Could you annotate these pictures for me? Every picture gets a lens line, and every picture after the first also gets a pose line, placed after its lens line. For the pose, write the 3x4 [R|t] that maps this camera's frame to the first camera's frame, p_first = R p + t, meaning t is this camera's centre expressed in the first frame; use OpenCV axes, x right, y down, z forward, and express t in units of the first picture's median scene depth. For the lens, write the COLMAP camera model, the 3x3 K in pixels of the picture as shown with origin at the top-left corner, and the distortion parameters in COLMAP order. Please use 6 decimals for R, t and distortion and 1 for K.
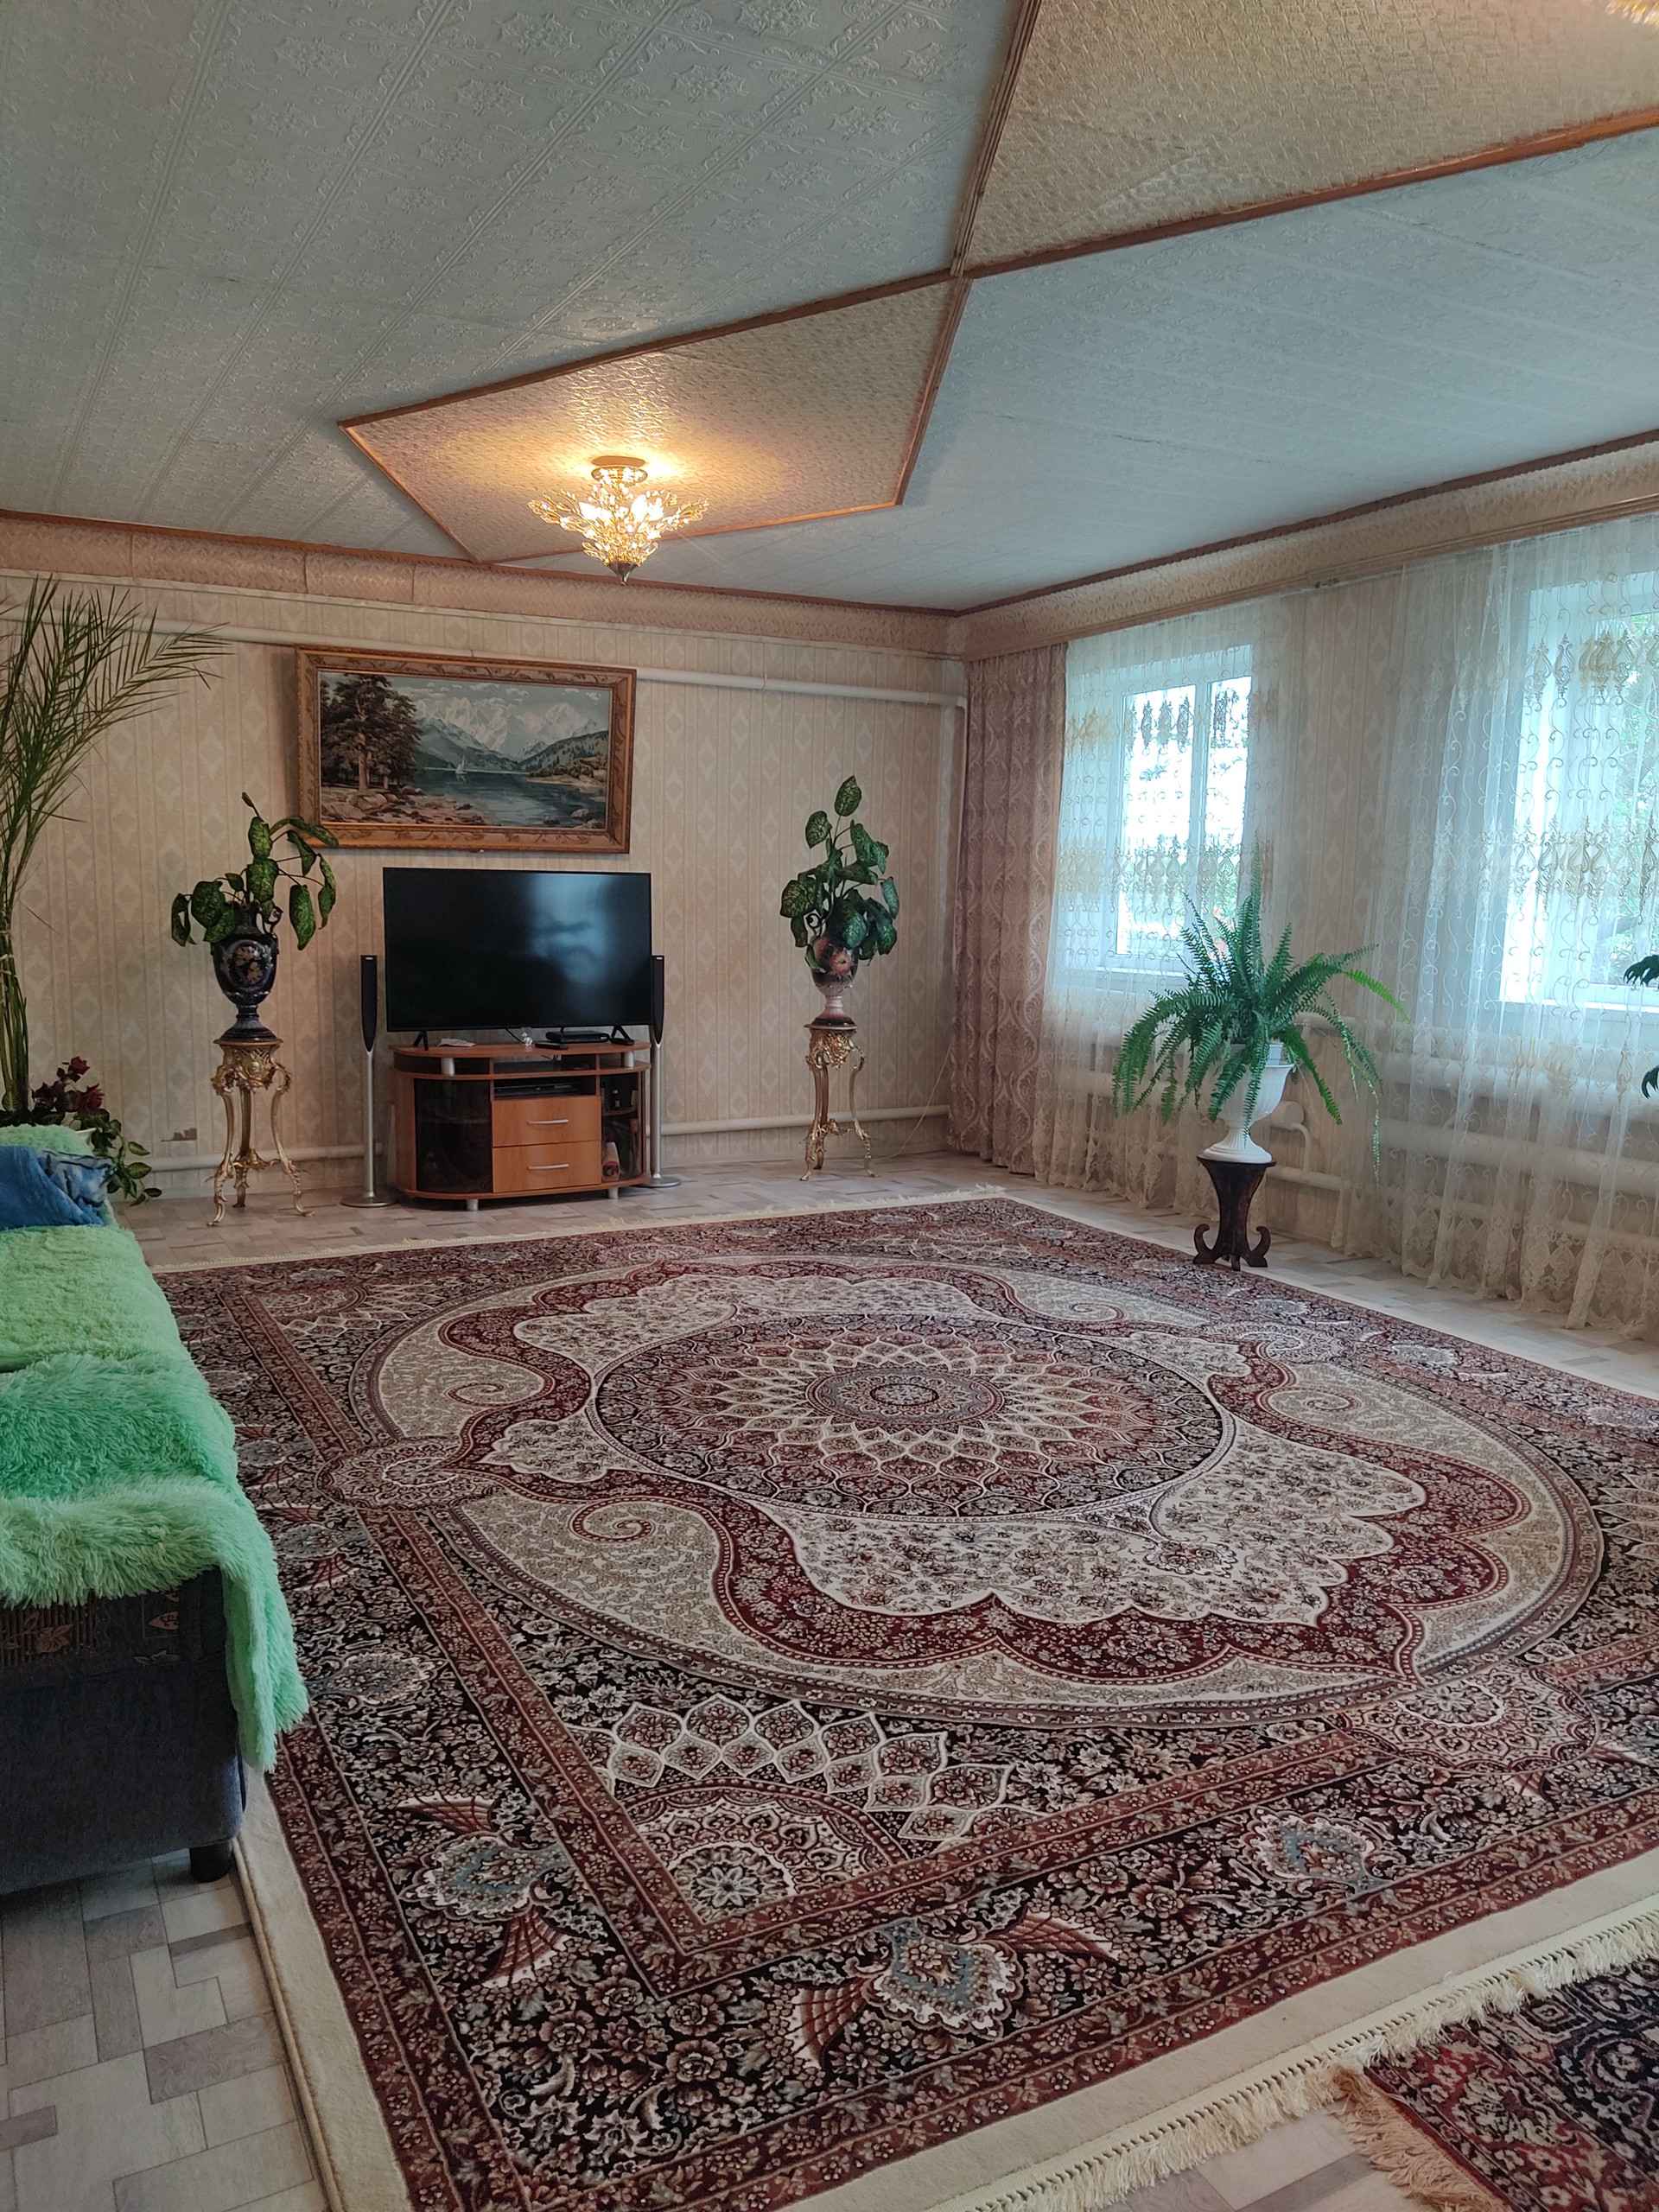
lens RADIAL K [[1649.3, 0, 835.4], [0, 1649.3, 1108.4], [0, 0, 1]] dist [0.036126, -0.032374]
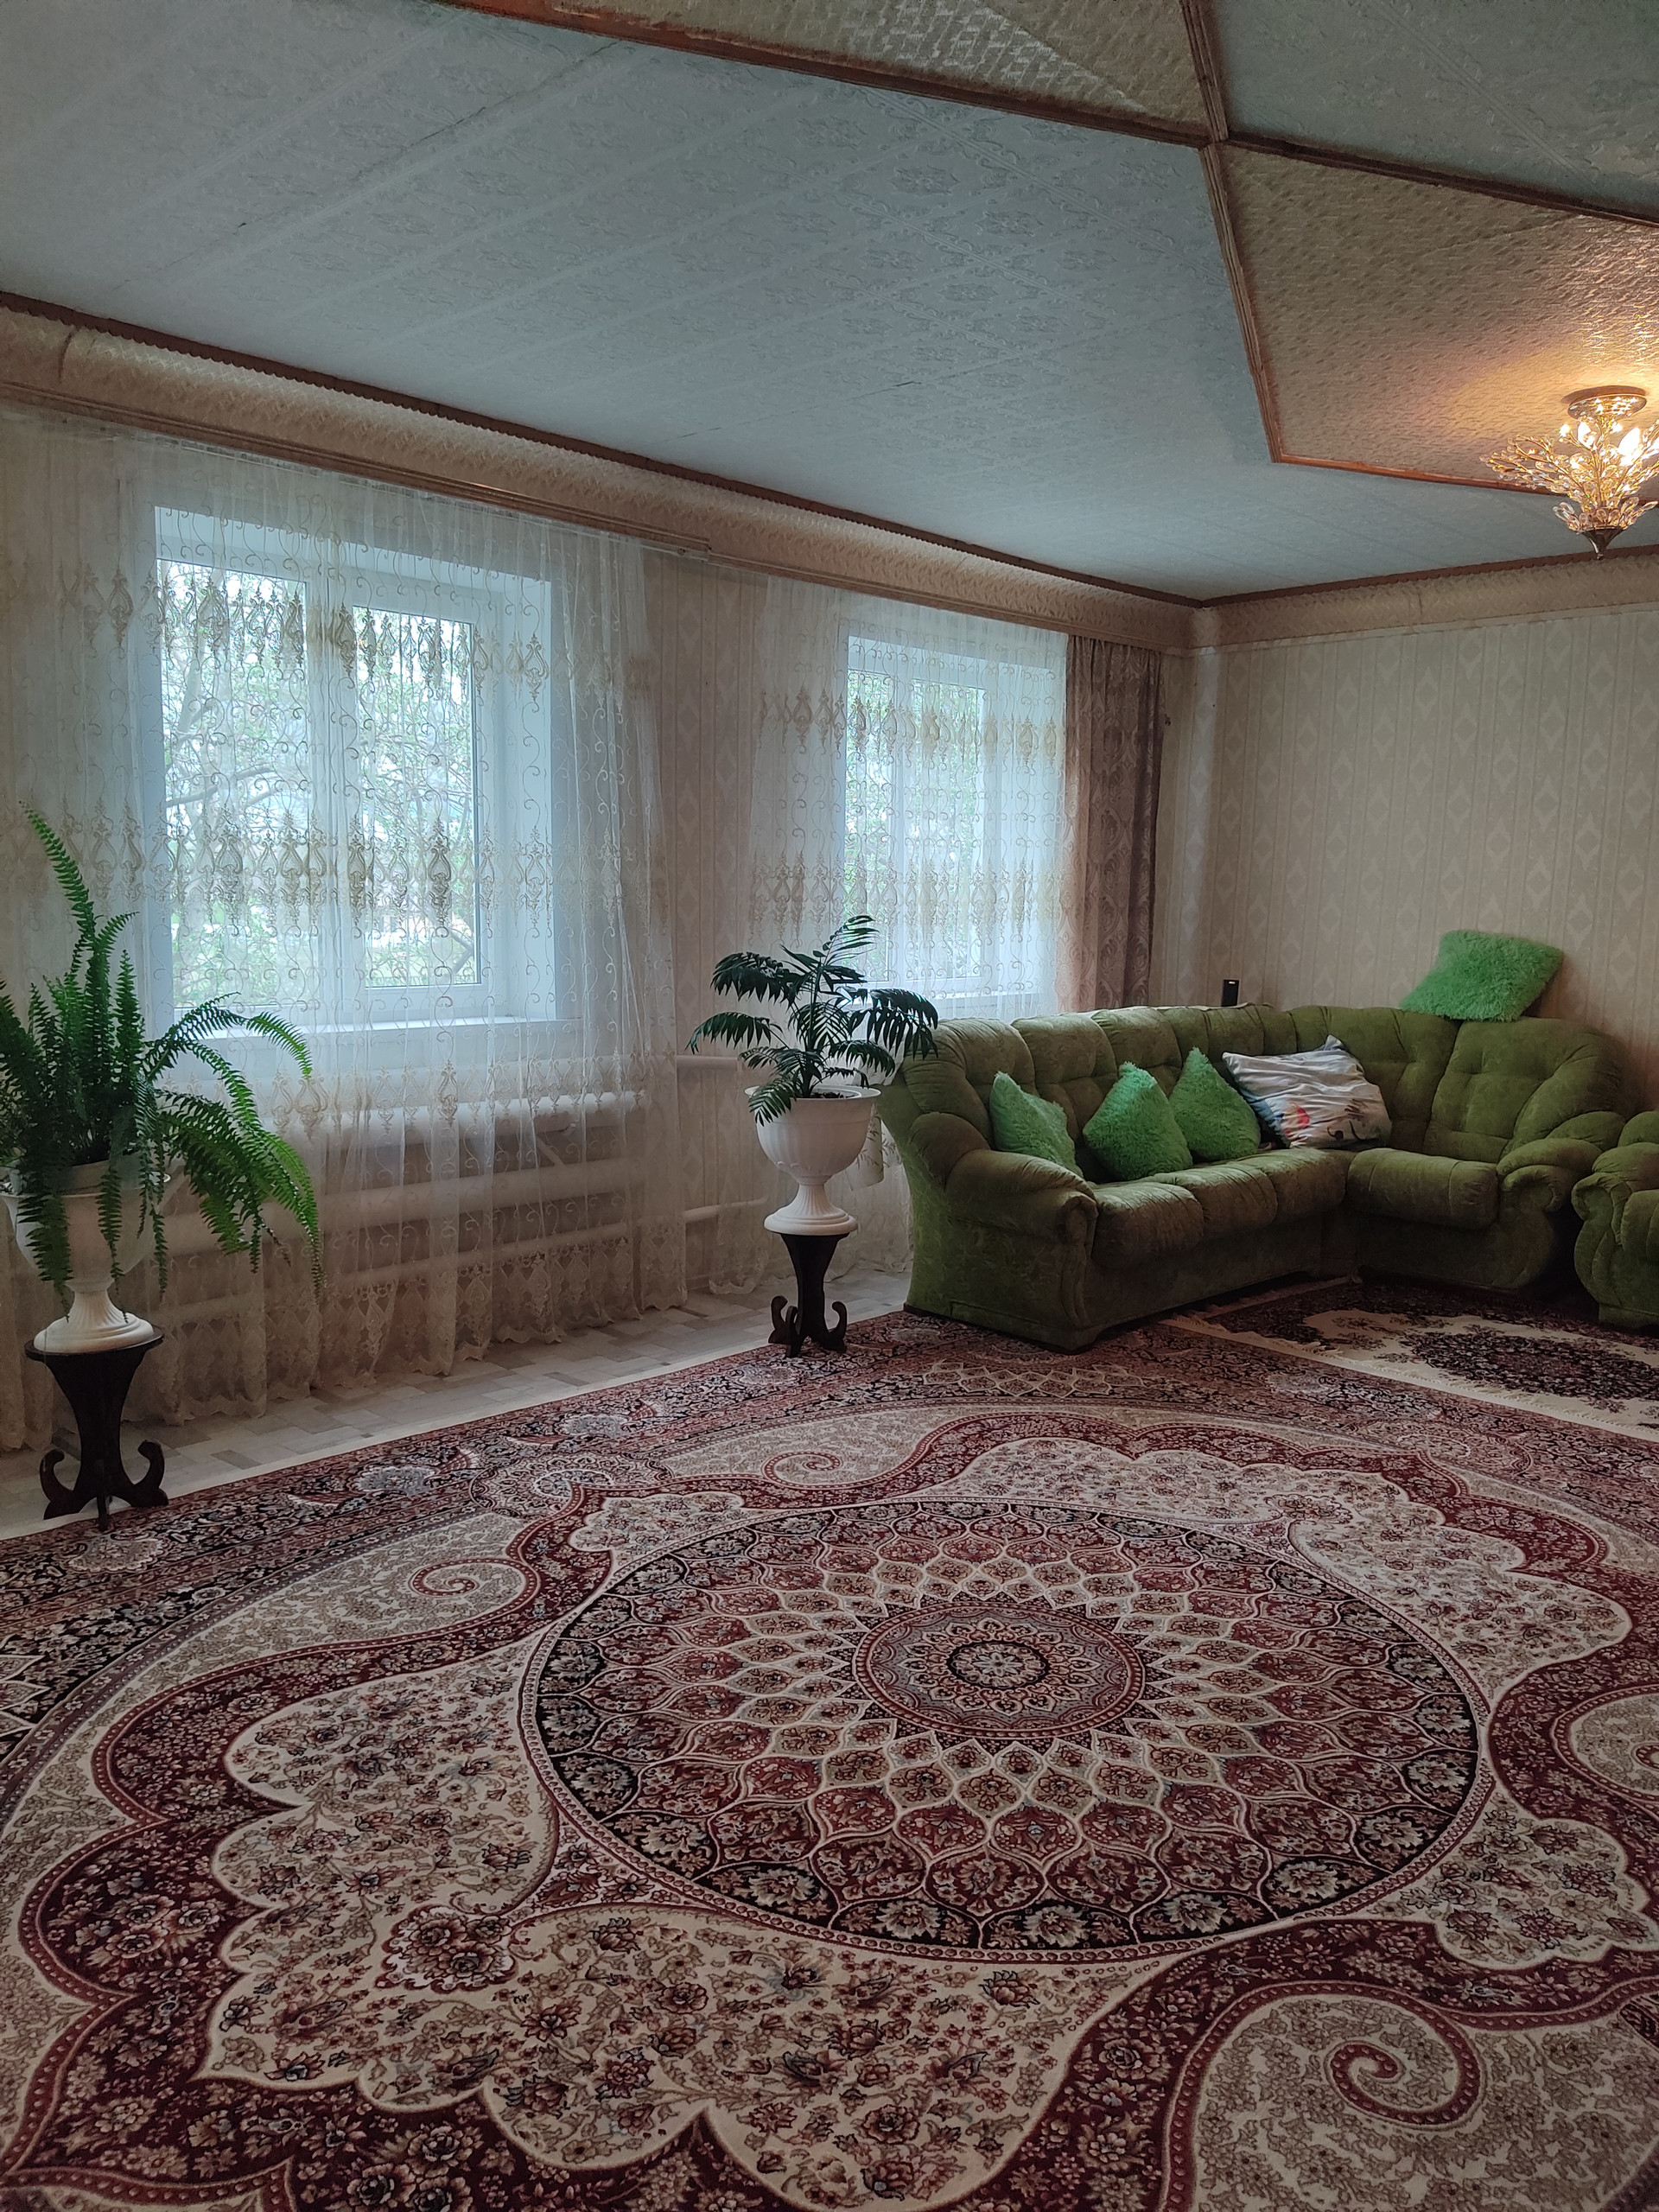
lens RADIAL K [[1649.3, 0, 836.4], [0, 1649.3, 1103.0], [0, 0, 1]] dist [0.036126, -0.032374]
pose [[-0.303335, -0.144224, 0.941906, -0.567528], [0.106934, 0.977083, 0.184047, -0.194459], [-0.946865, 0.156550, -0.280961, 1.248460]]
